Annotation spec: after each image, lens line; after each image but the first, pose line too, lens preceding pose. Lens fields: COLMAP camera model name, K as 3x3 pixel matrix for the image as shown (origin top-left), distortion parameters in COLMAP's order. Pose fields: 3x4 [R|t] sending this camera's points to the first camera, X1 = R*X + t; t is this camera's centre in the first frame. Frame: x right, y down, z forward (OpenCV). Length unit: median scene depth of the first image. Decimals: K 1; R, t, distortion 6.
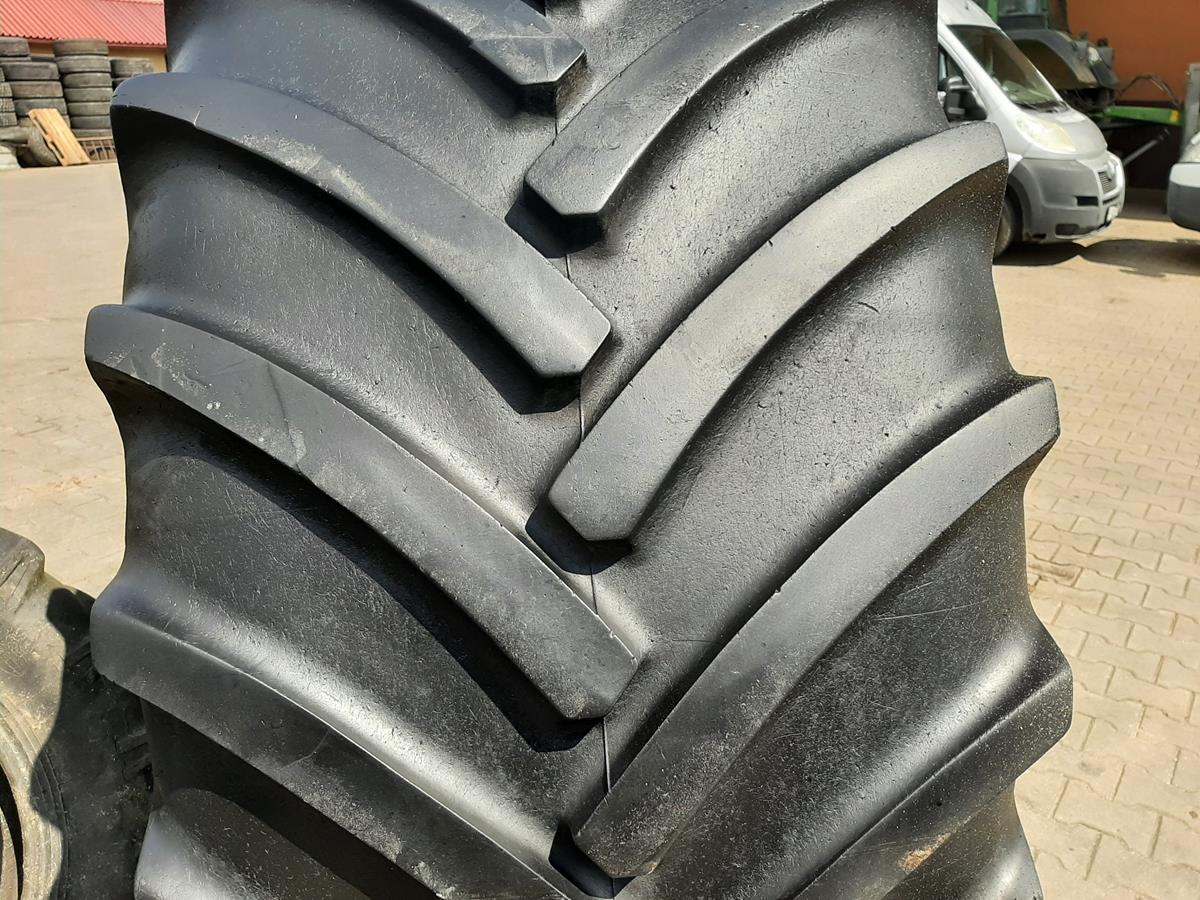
lens RADIAL K [[936.3, 0, 600.0], [0, 936.3, 450.0], [0, 0, 1]] dist [0.038103, -0.087112]
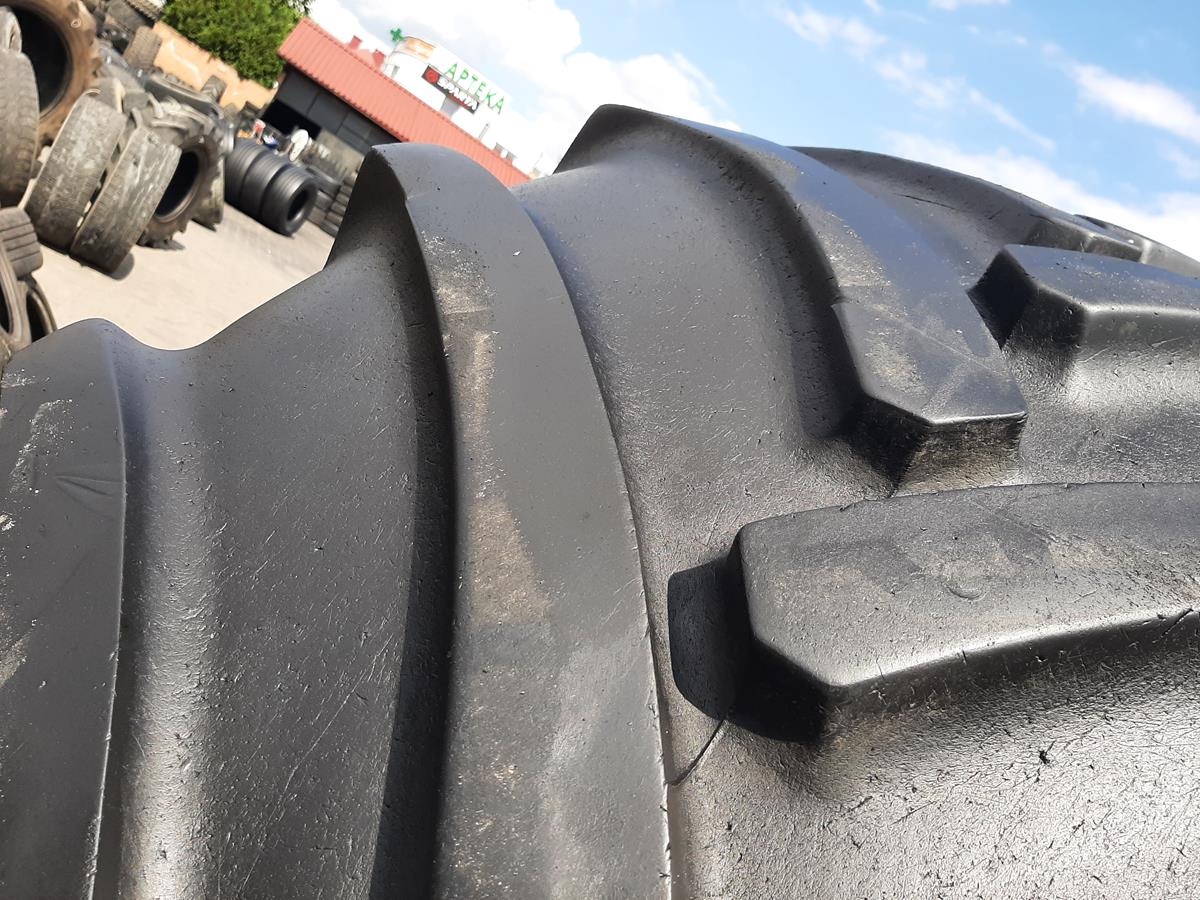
lens RADIAL K [[936.3, 0, 600.0], [0, 936.3, 450.0], [0, 0, 1]] dist [0.038103, -0.087112]
pose [[0.732170, 0.511879, -0.449341, 0.051952], [-0.644519, 0.734026, -0.214013, -0.168607], [0.220279, 0.446302, 0.867347, 0.551003]]
